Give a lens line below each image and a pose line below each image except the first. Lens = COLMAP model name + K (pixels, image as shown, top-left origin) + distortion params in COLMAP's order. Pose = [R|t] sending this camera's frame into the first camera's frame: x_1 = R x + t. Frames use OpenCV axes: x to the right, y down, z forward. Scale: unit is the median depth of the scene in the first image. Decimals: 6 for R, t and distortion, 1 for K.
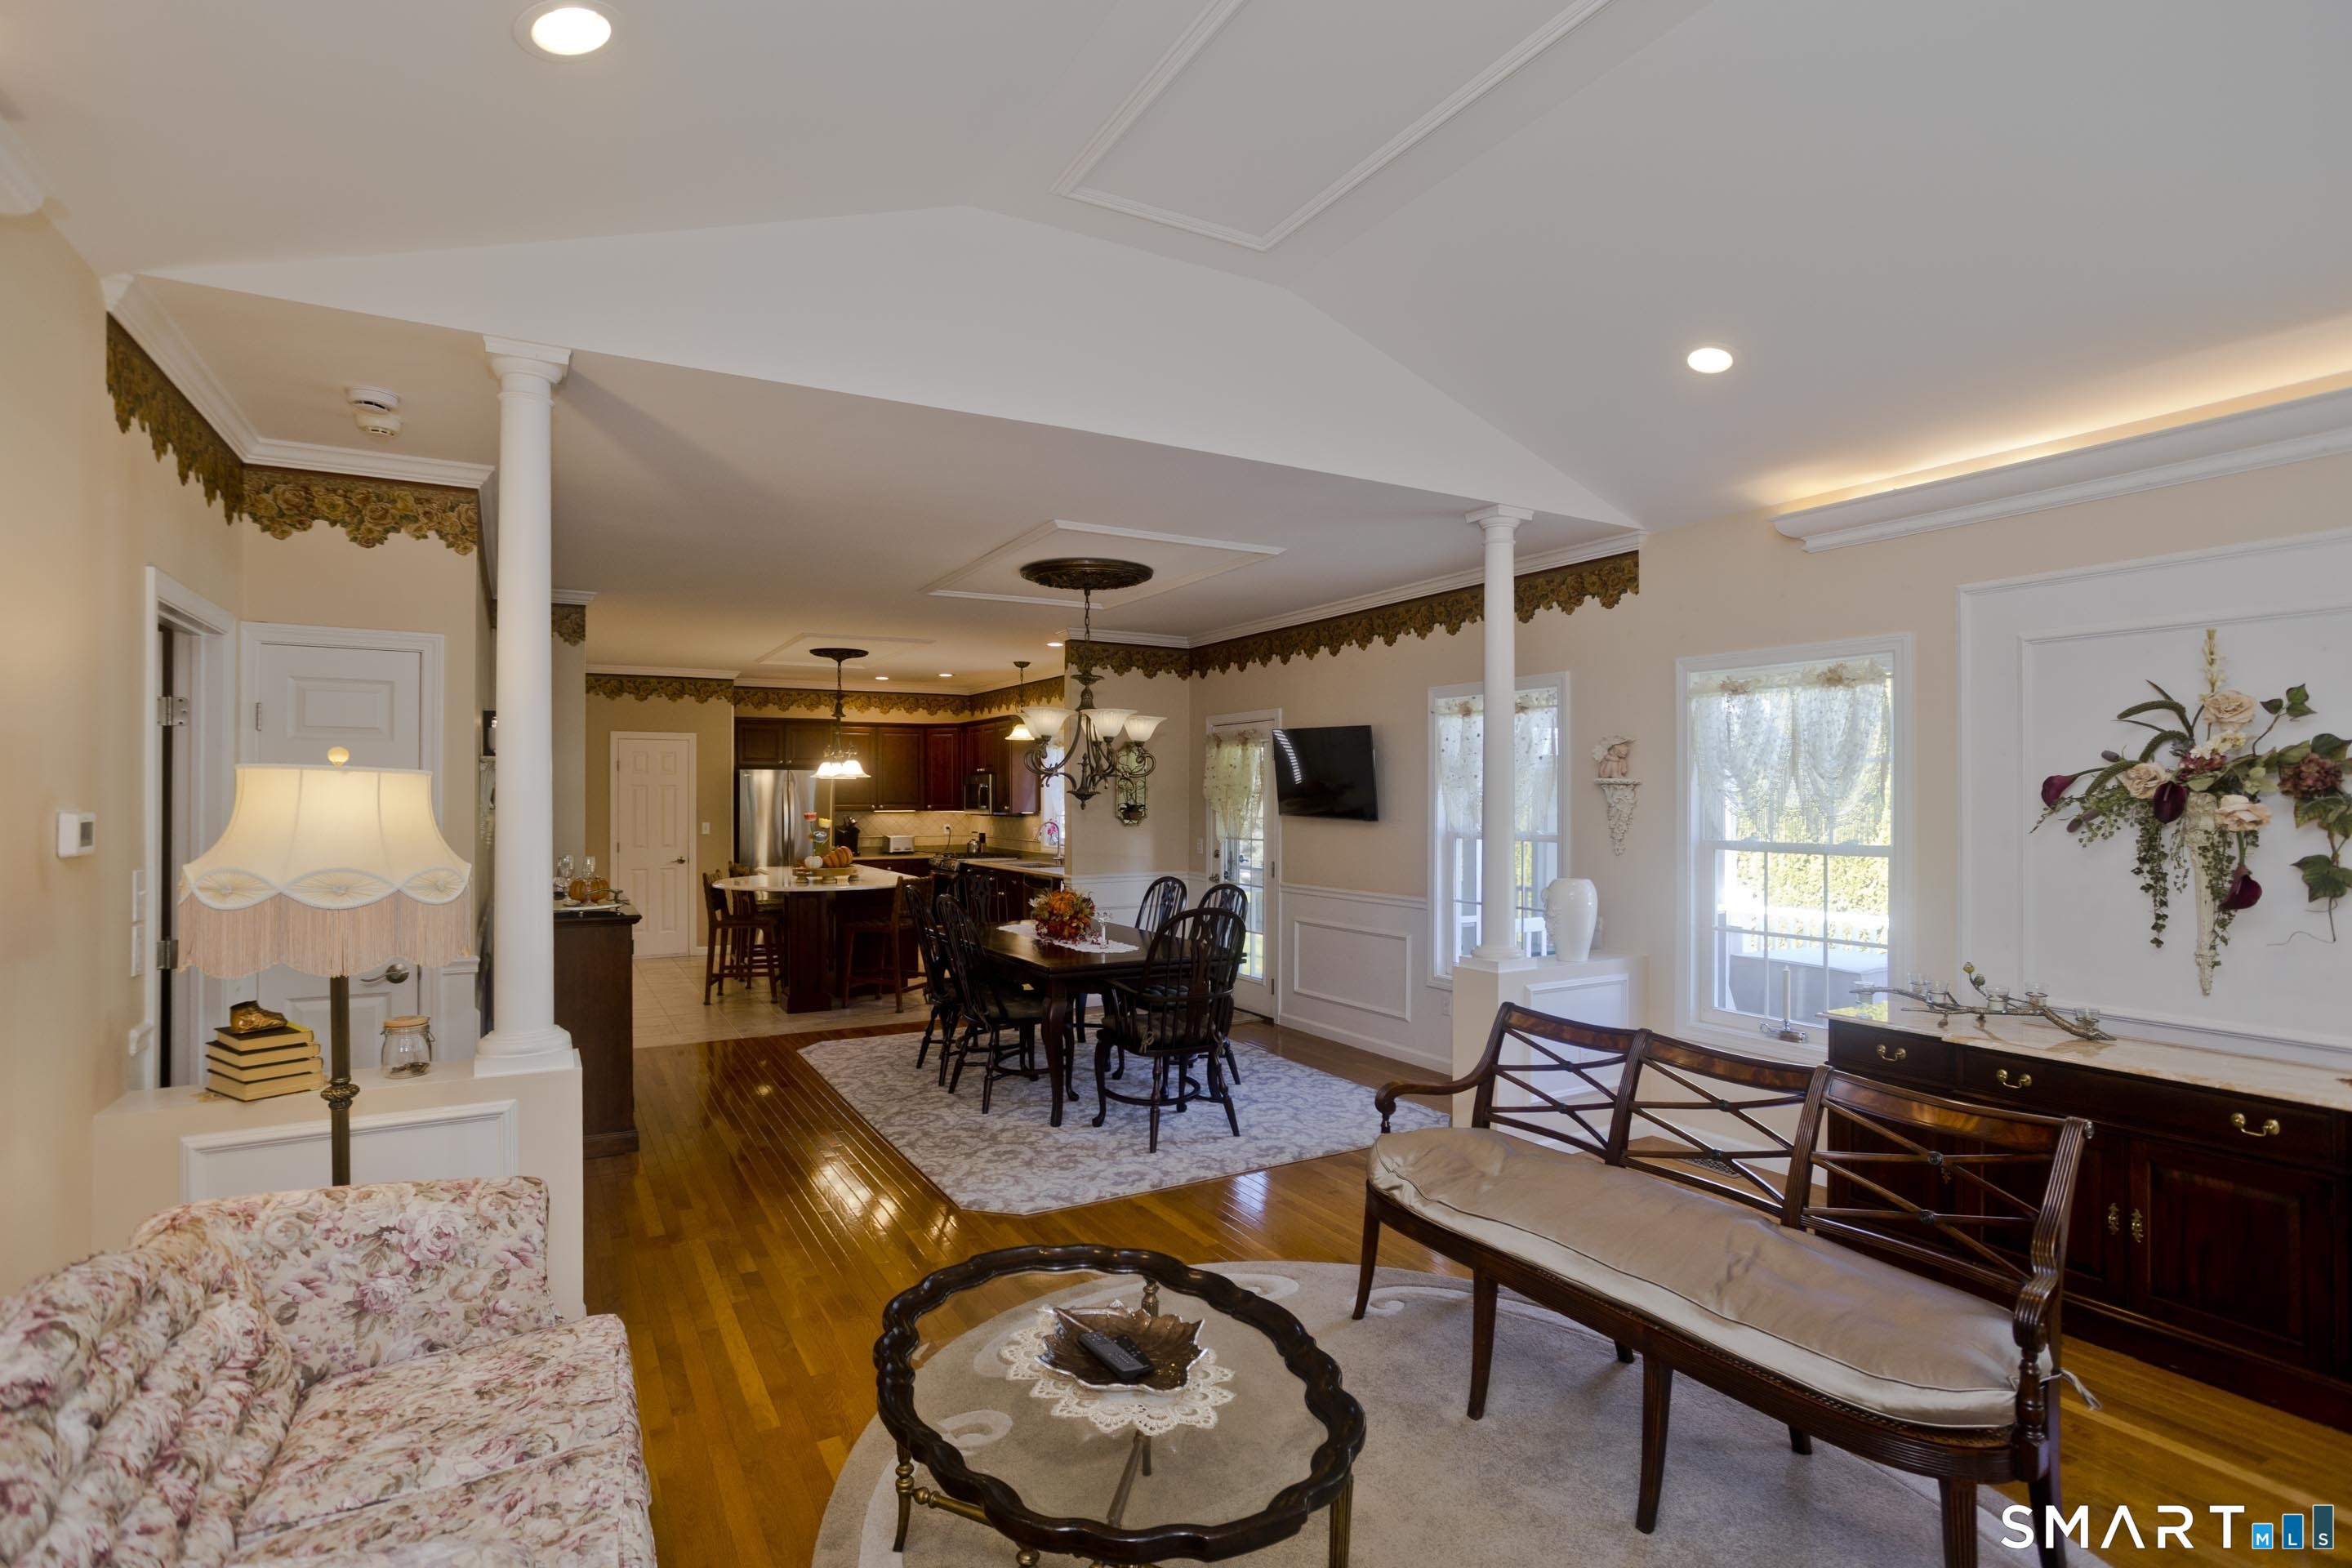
lens RADIAL K [[1145.4, 0, 1170.2], [0, 1145.4, 801.0], [0, 0, 1]] dist [-0.039309, 0.022499]
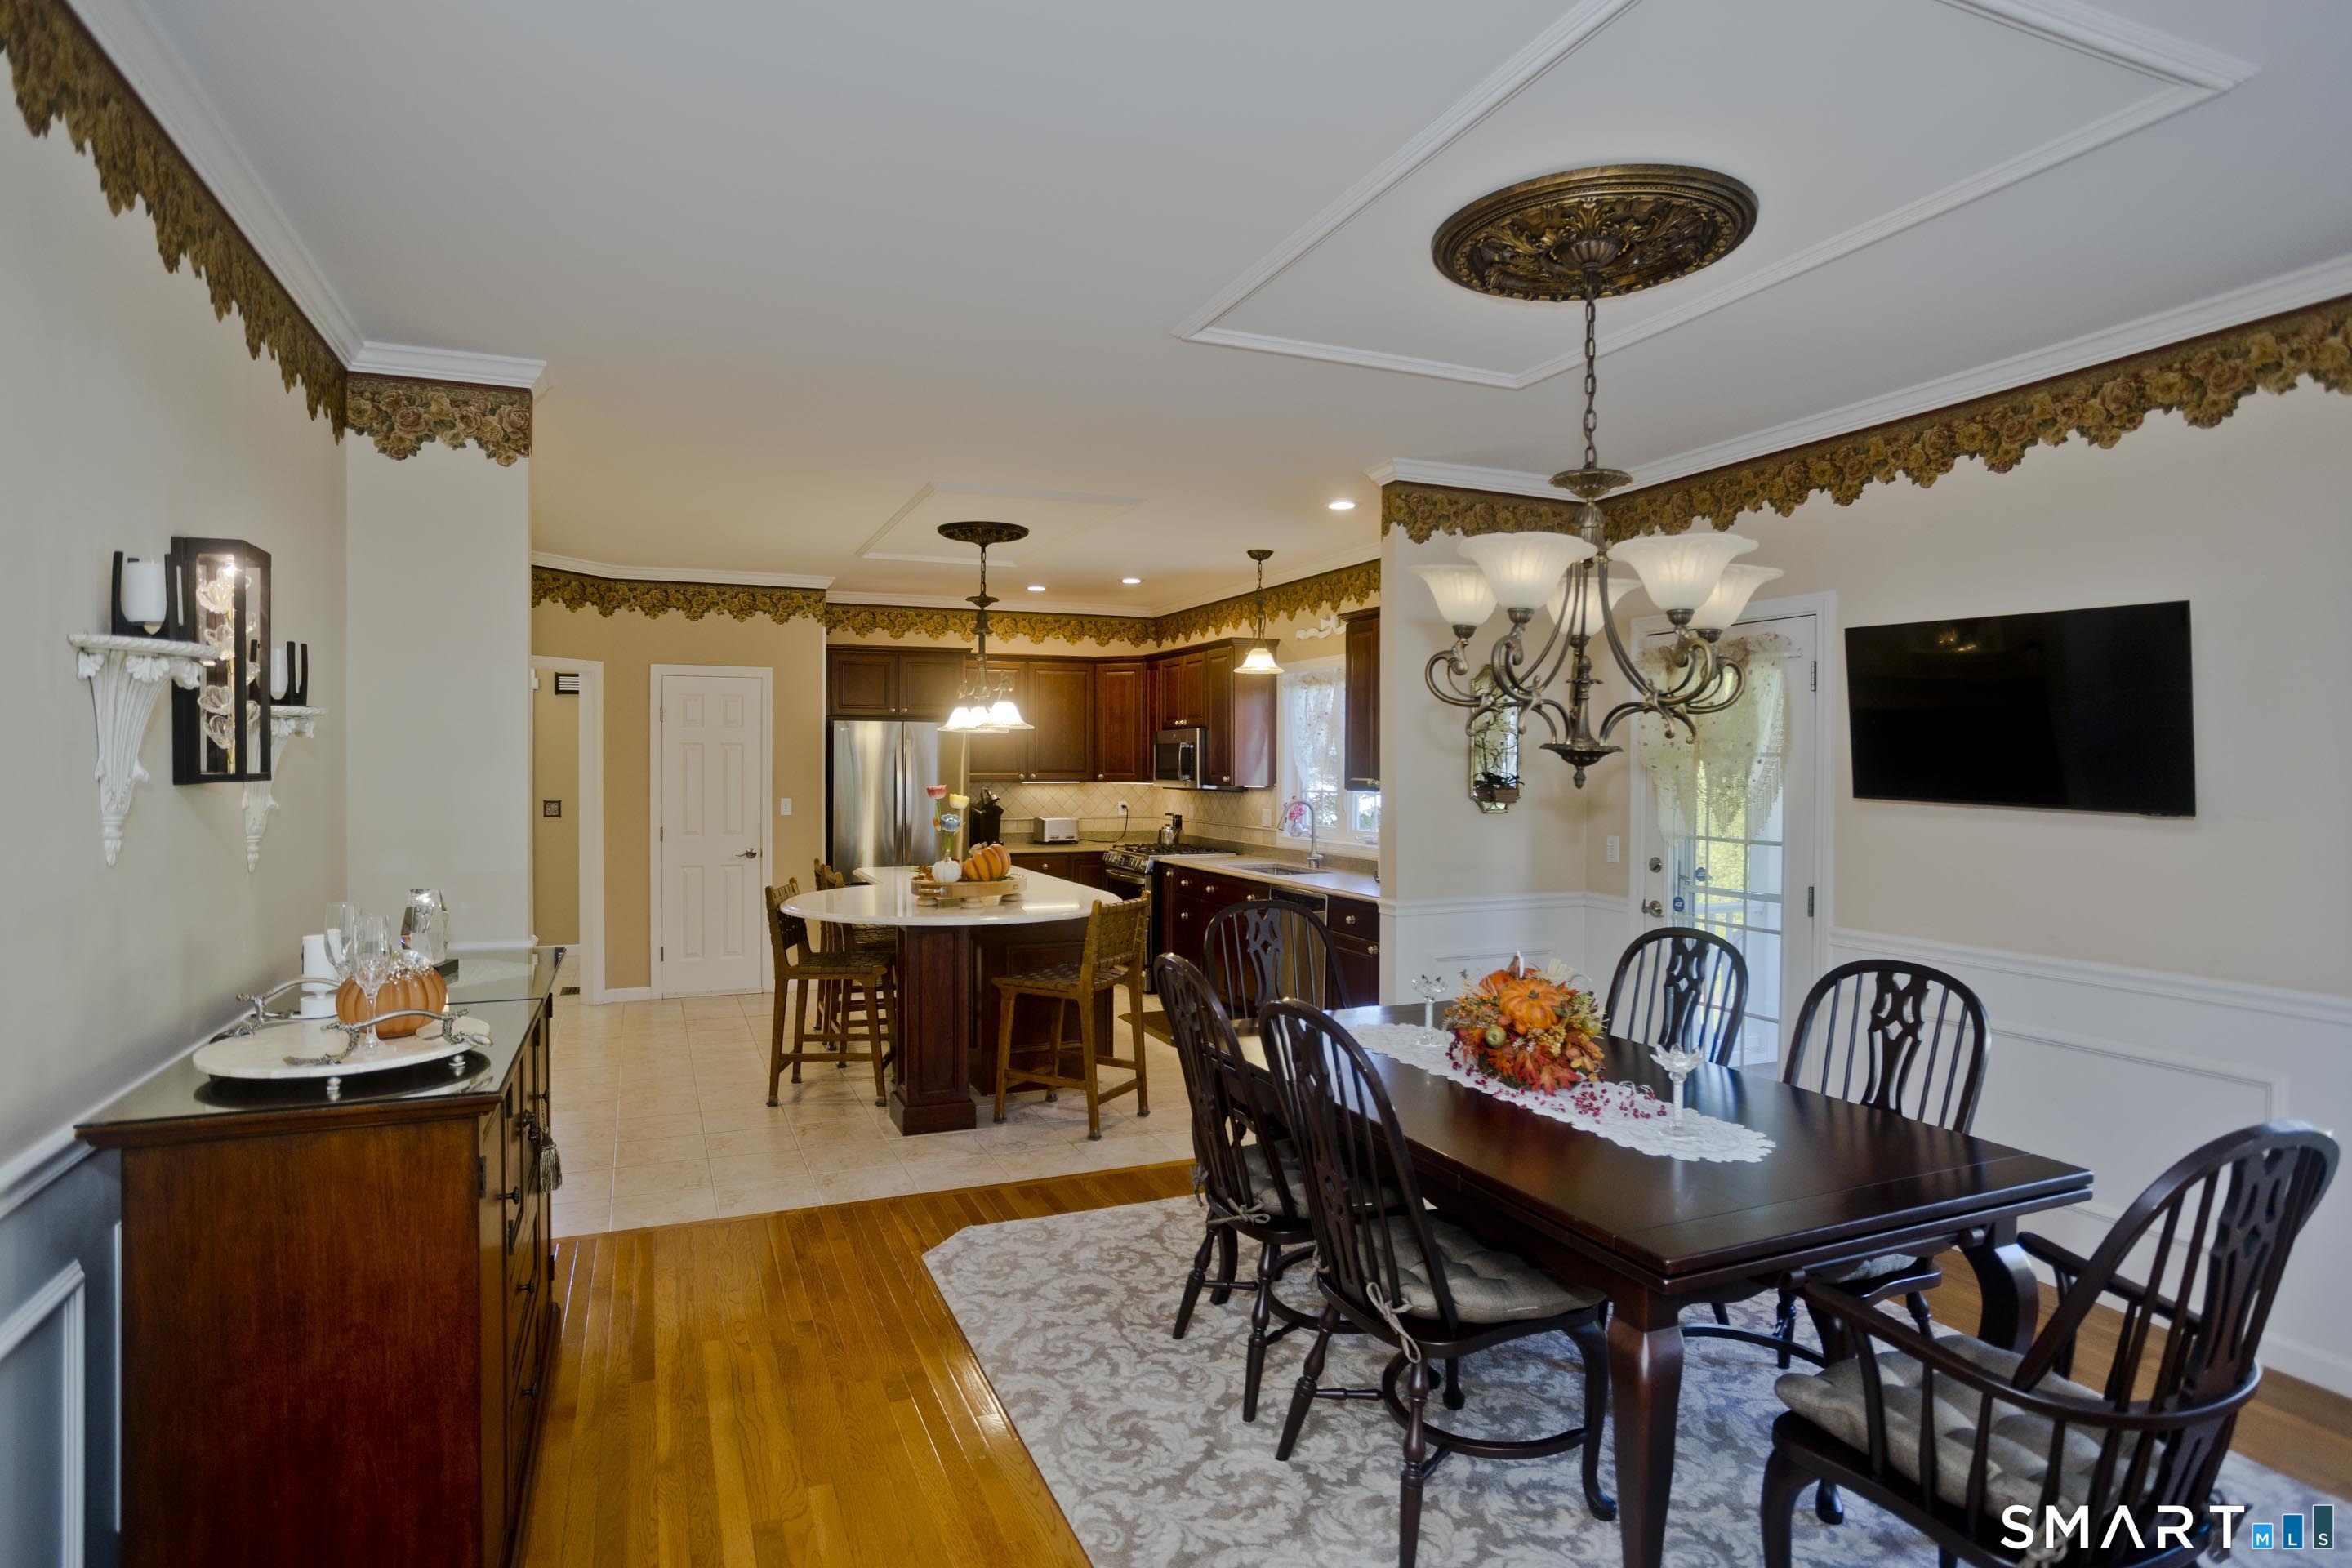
lens RADIAL K [[1319.3, 0, 1151.4], [0, 1319.3, 787.4], [0, 0, 1]] dist [0.053989, 0.004683]
pose [[0.990946, 0.006344, -0.134112, -0.091151], [-0.004444, 0.999886, 0.014464, 0.000014], [0.134188, -0.013737, 0.990861, 0.262734]]
